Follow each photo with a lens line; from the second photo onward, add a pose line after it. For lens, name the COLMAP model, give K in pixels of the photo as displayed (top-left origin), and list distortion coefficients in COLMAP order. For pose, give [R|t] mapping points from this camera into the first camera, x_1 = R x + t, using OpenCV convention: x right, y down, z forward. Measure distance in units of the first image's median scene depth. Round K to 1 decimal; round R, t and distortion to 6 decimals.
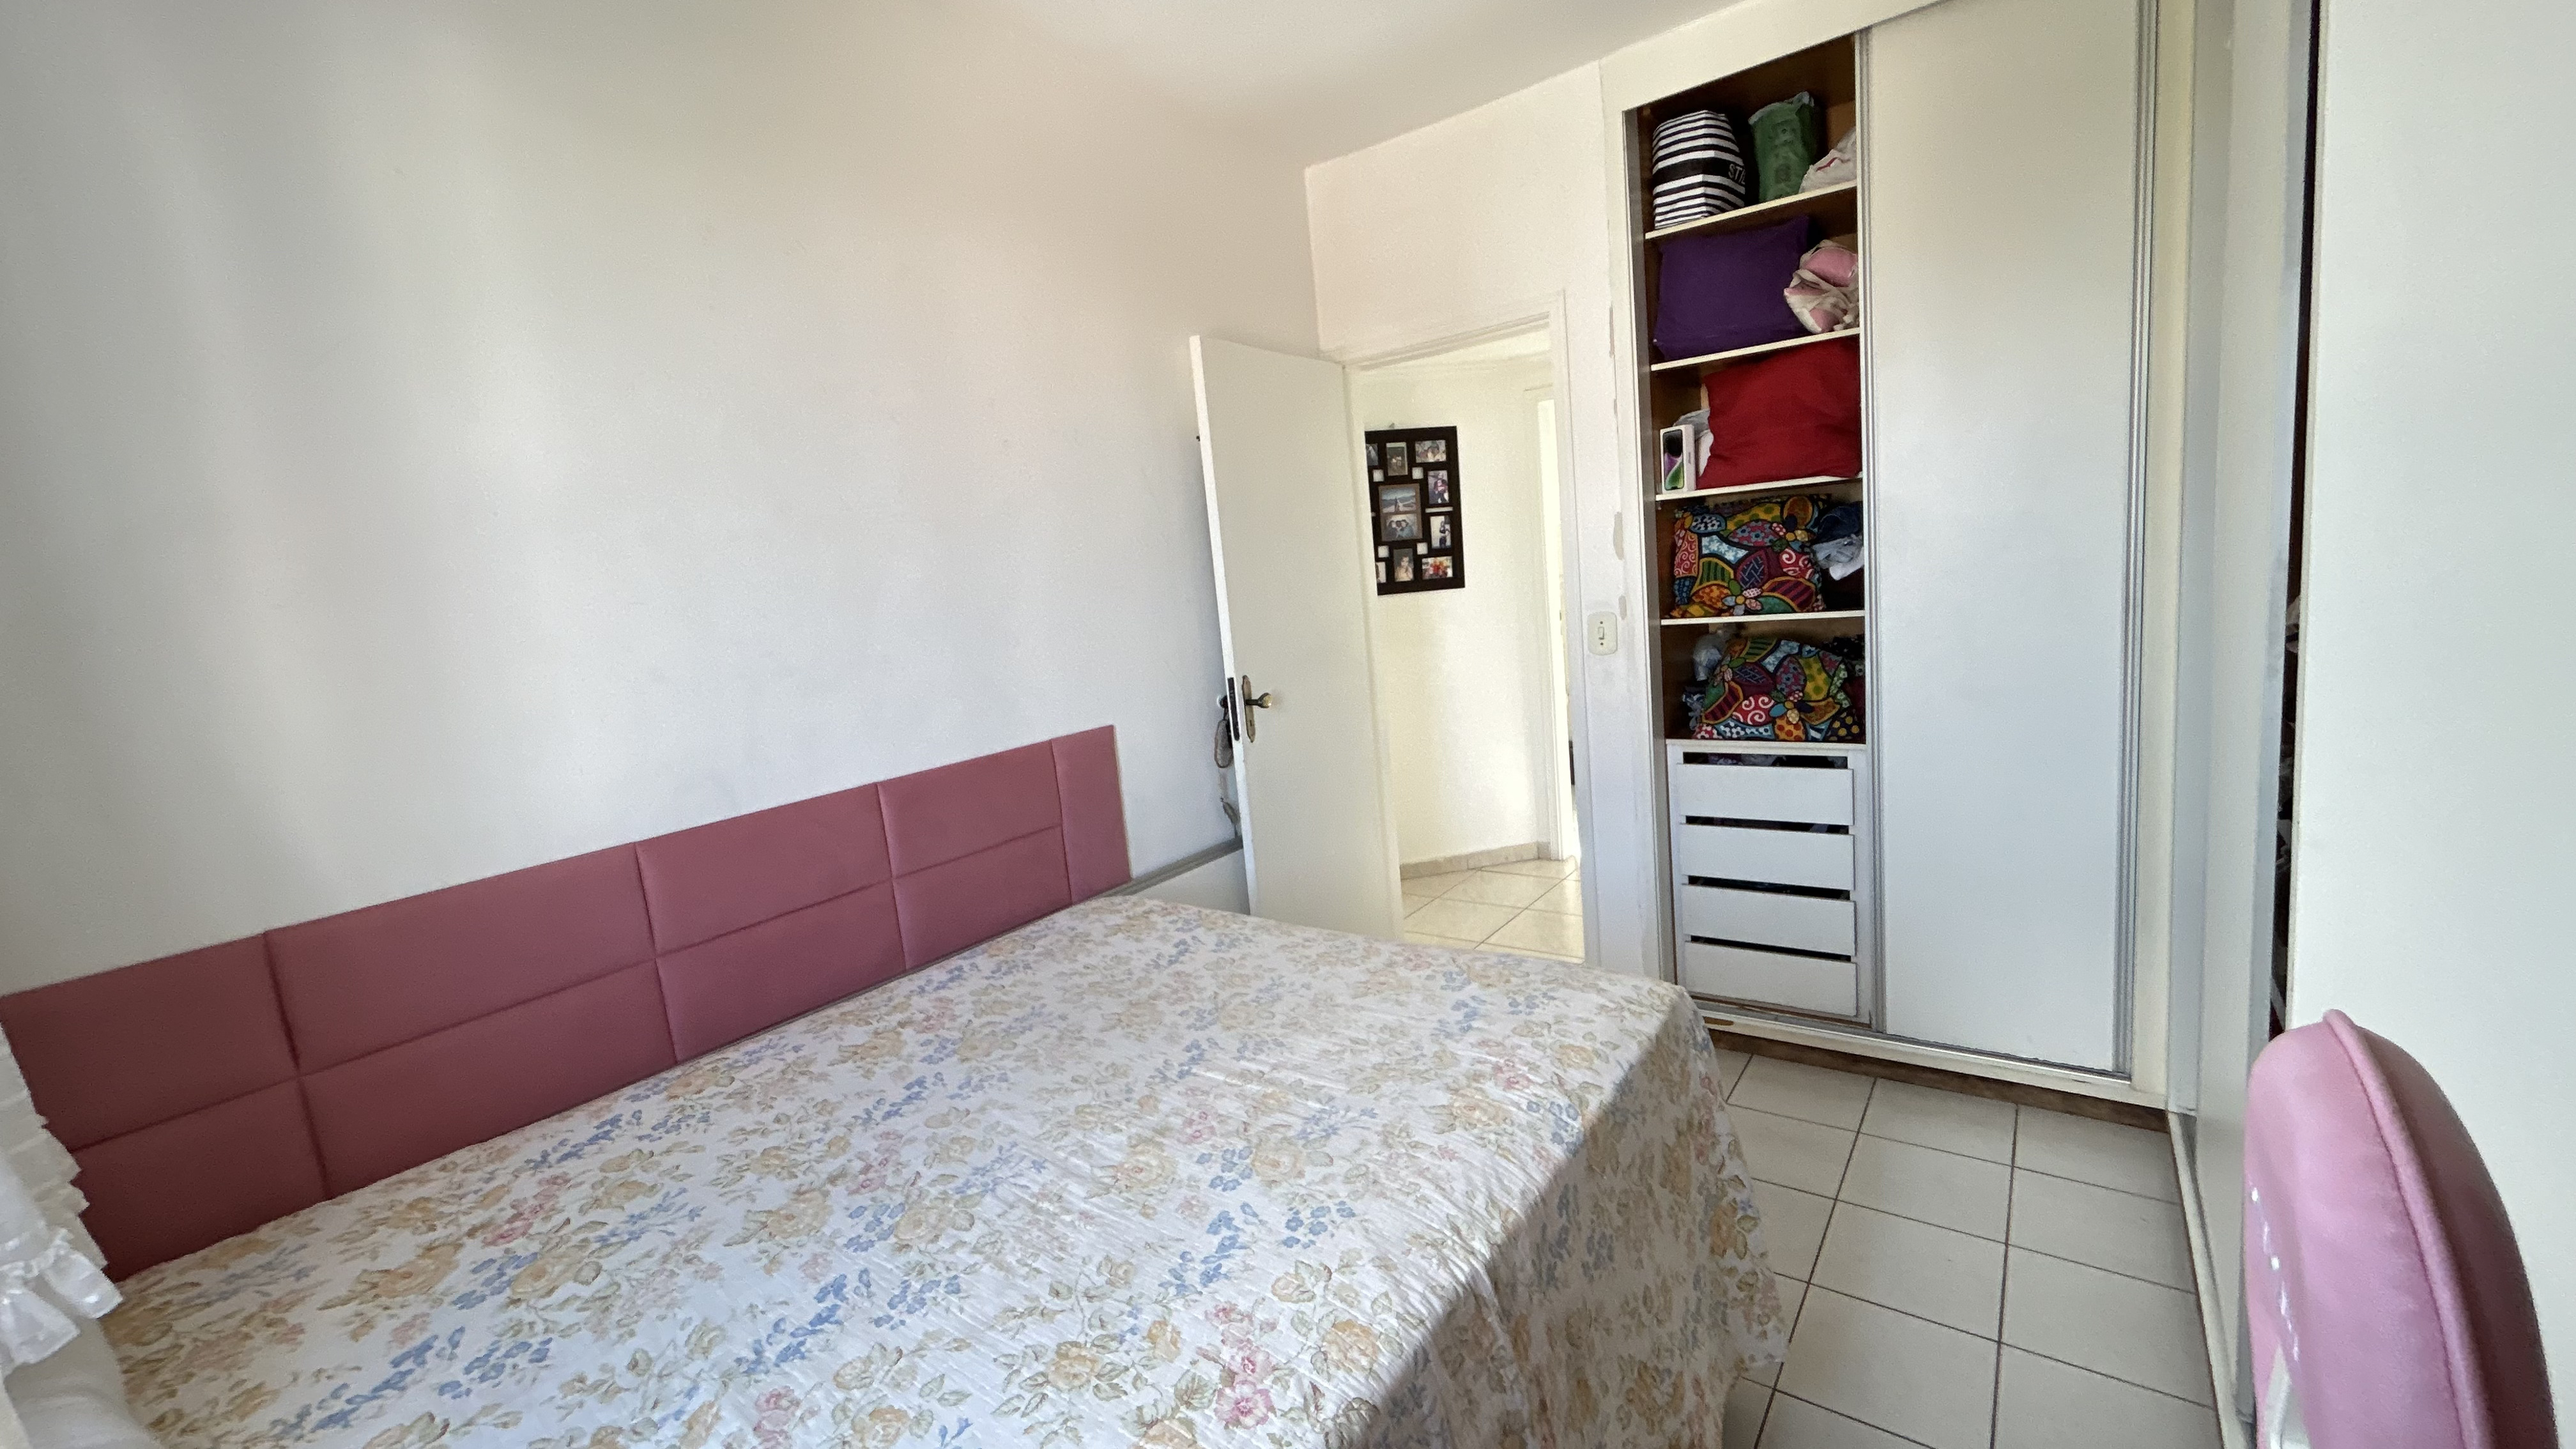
lens RADIAL K [[1037.0, 0, 1274.7], [0, 1037.0, 717.1], [0, 0, 1]] dist [-0.012549, 0.007379]
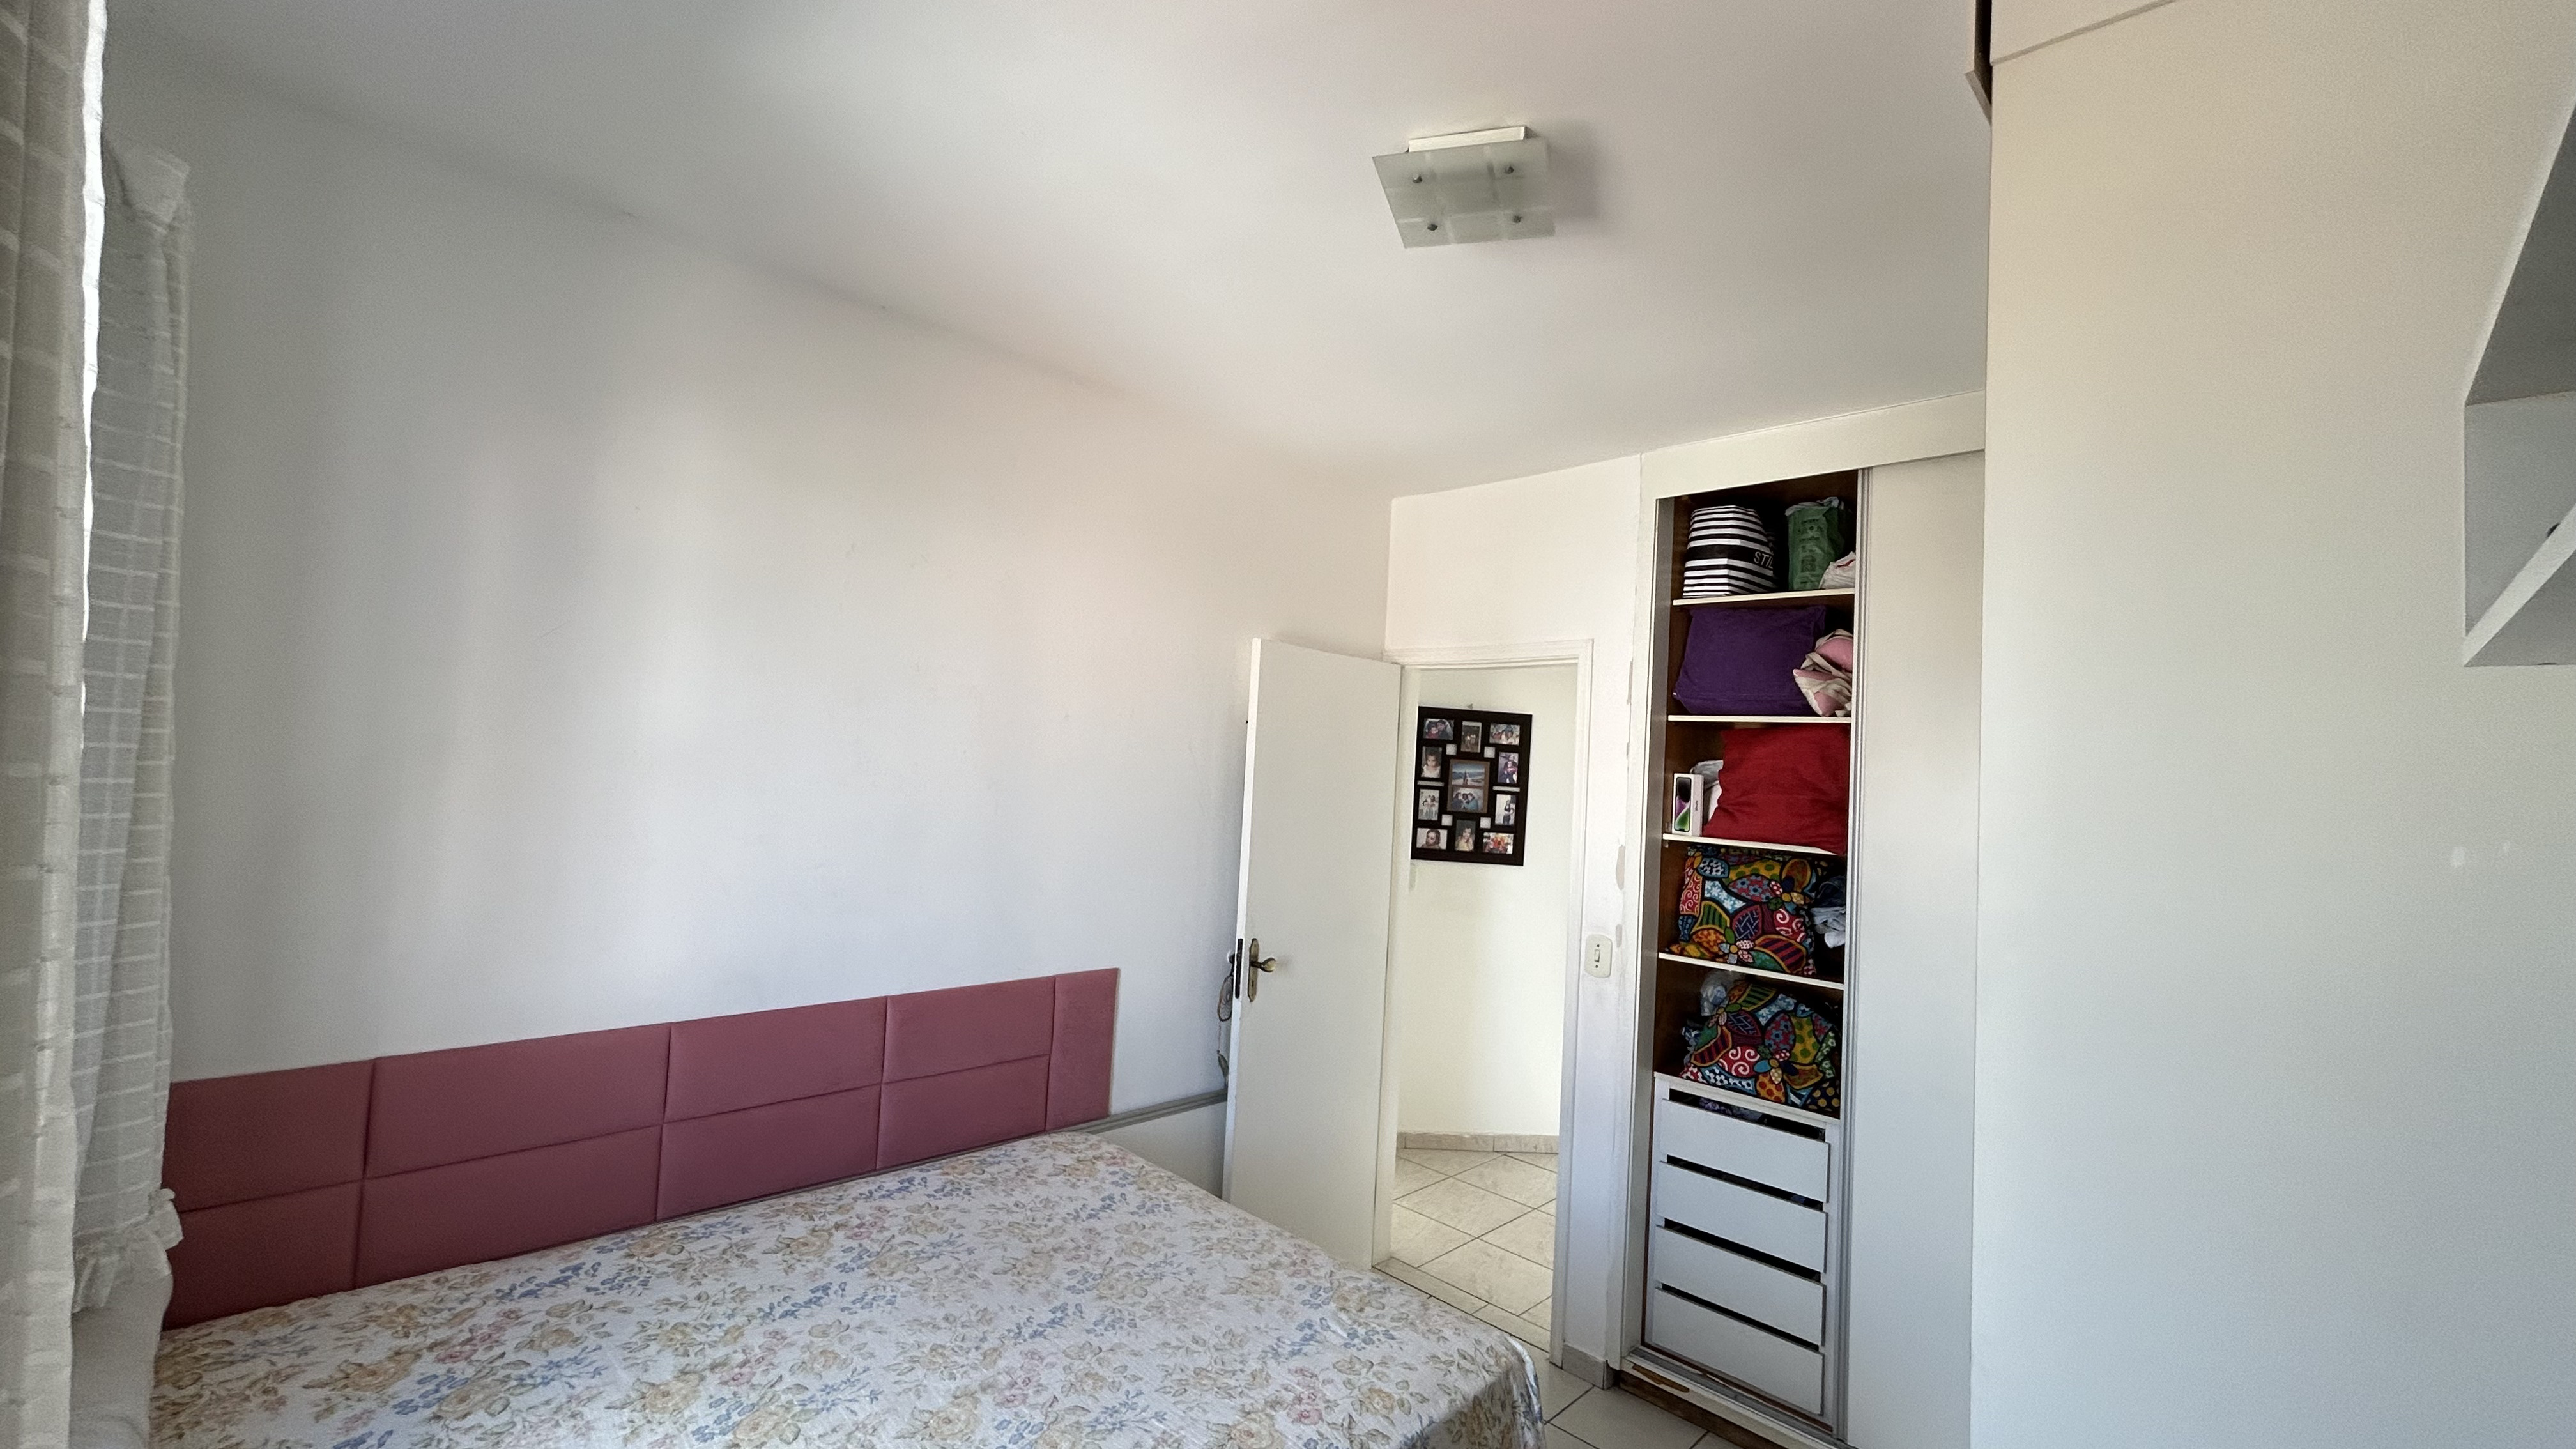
lens RADIAL K [[1037.0, 0, 1274.7], [0, 1037.0, 717.1], [0, 0, 1]] dist [-0.012549, 0.007379]
pose [[0.978701, 0.144960, -0.145367, 0.123202], [-0.169690, 0.969760, -0.175414, -0.082044], [0.115543, 0.196345, 0.973704, -0.104717]]
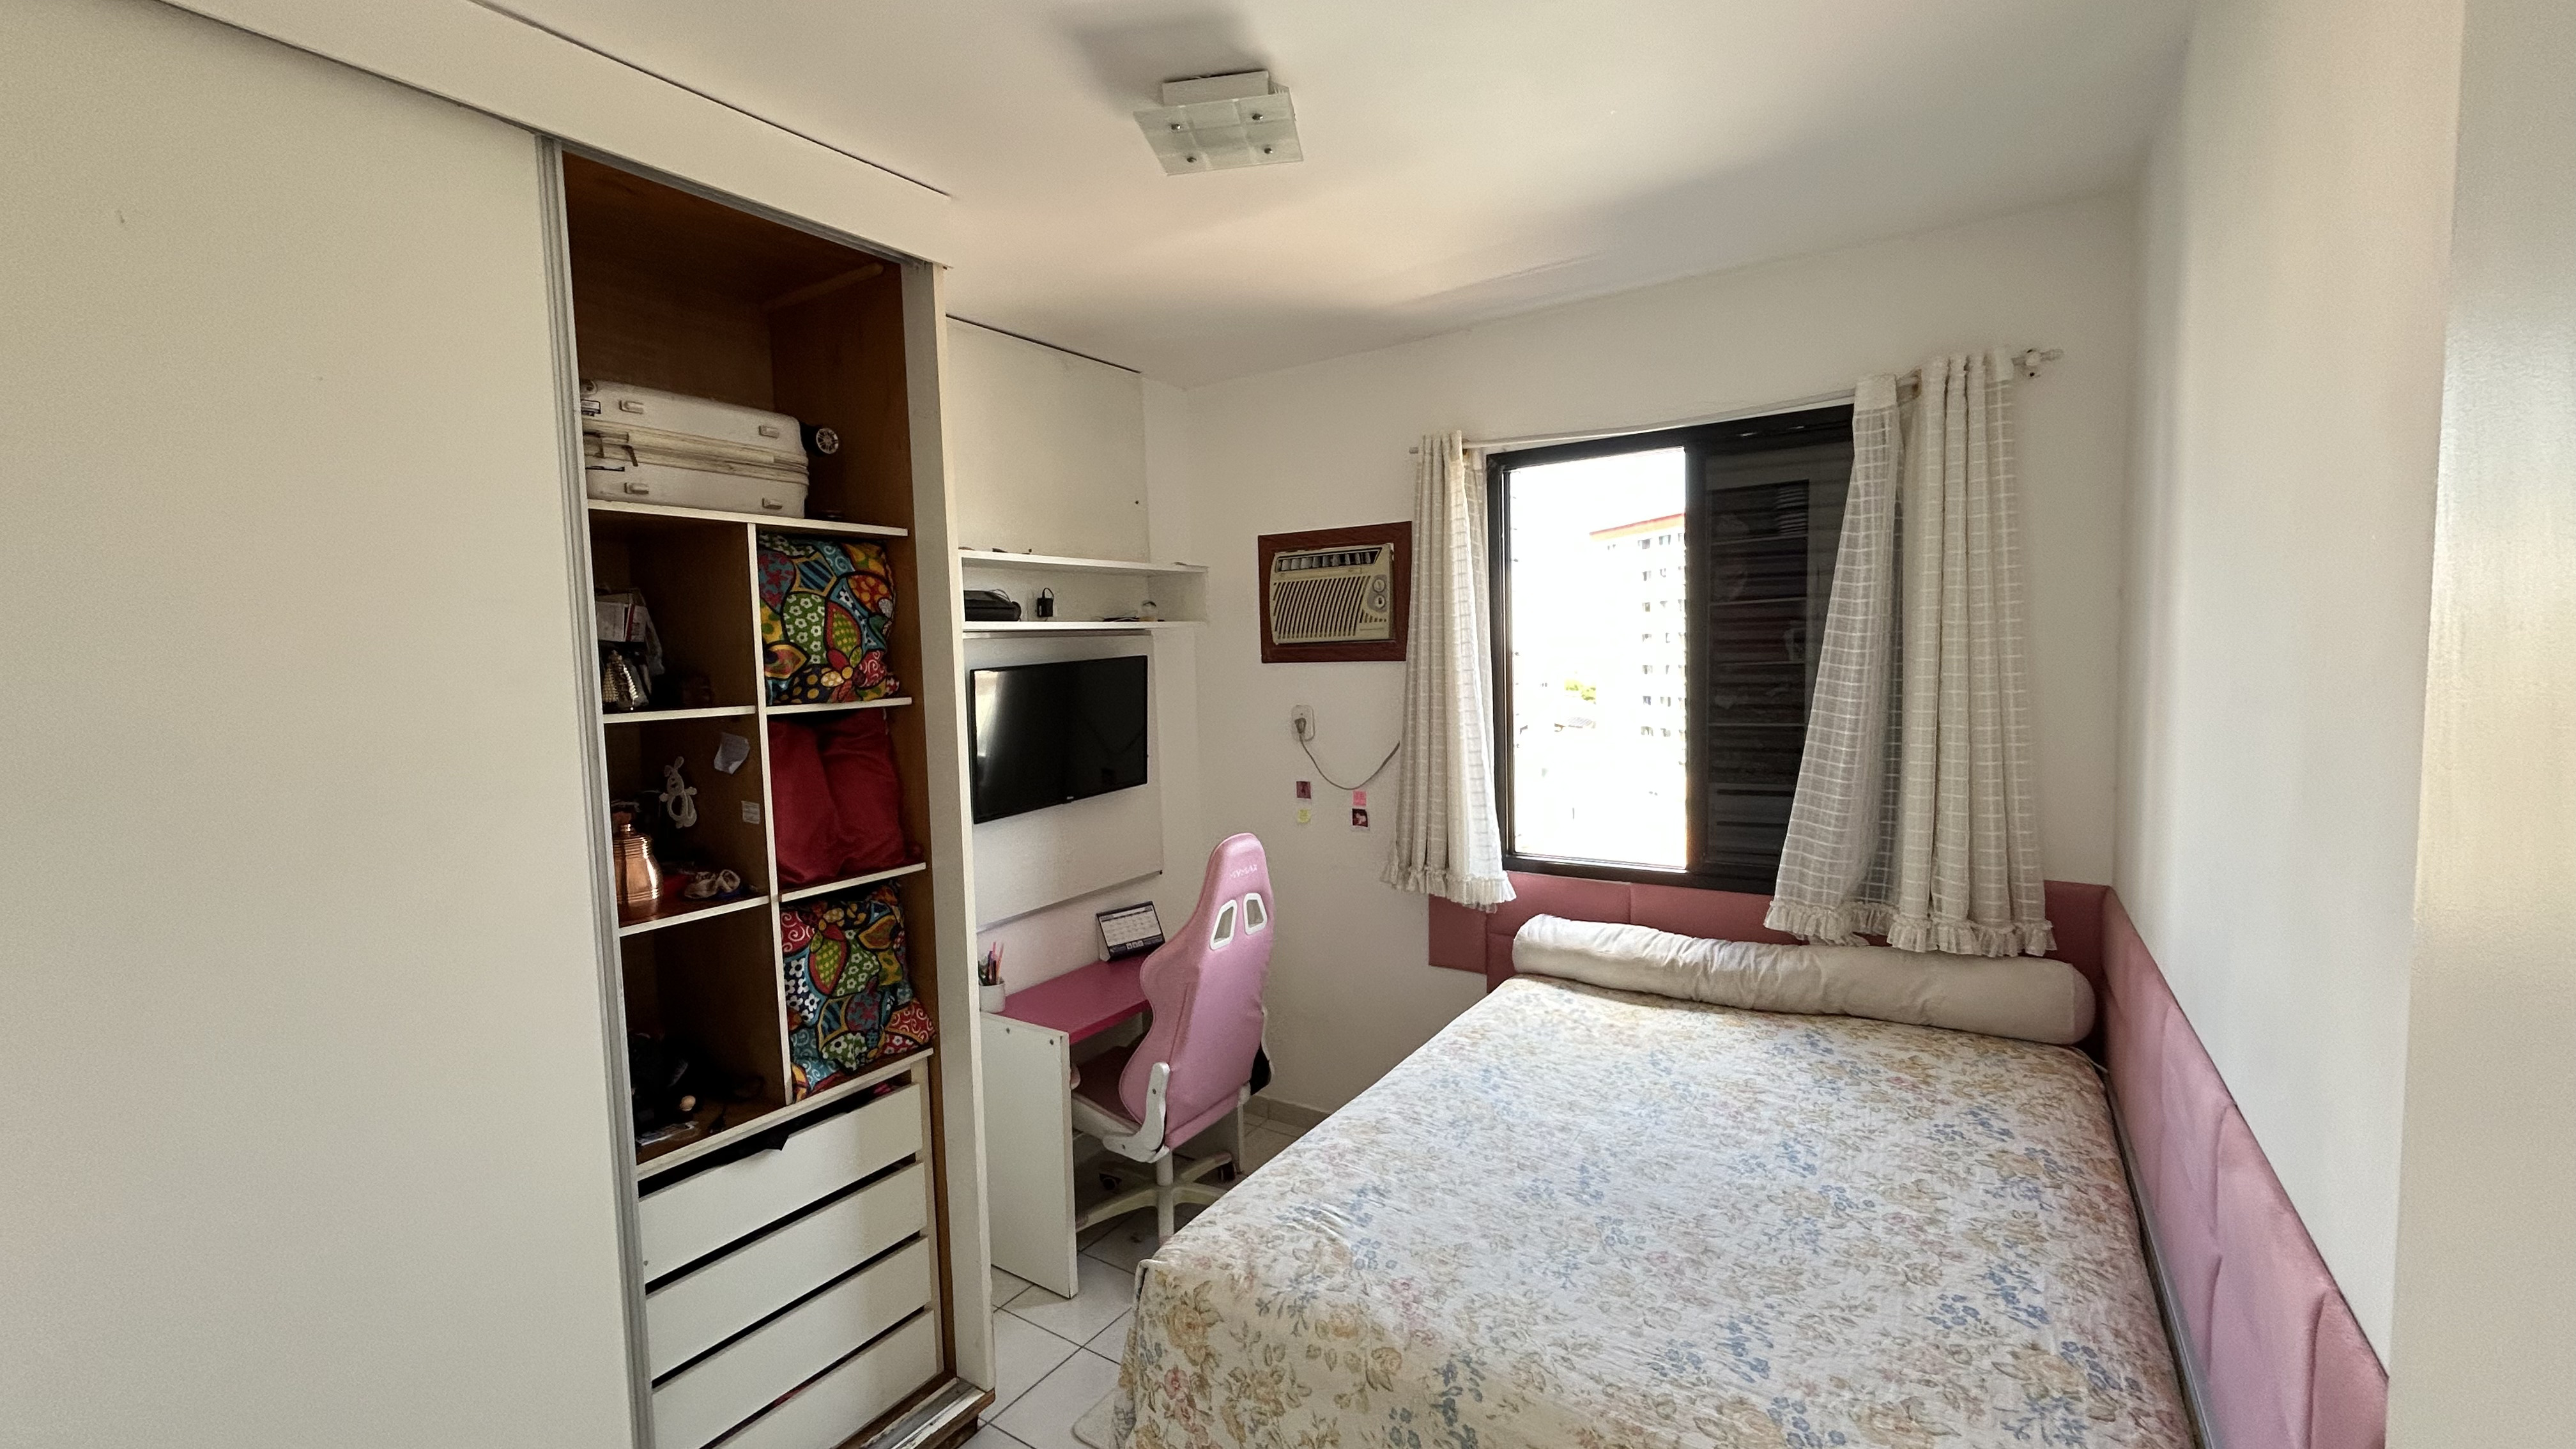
lens RADIAL K [[1057.9, 0, 1269.7], [0, 1057.9, 727.7], [0, 0, 1]] dist [-0.000065, -0.000088]
pose [[-0.990133, 0.132876, -0.044503, 0.150281], [0.120140, 0.968412, 0.218506, -0.277073], [0.072131, 0.211004, -0.974820, 1.139313]]
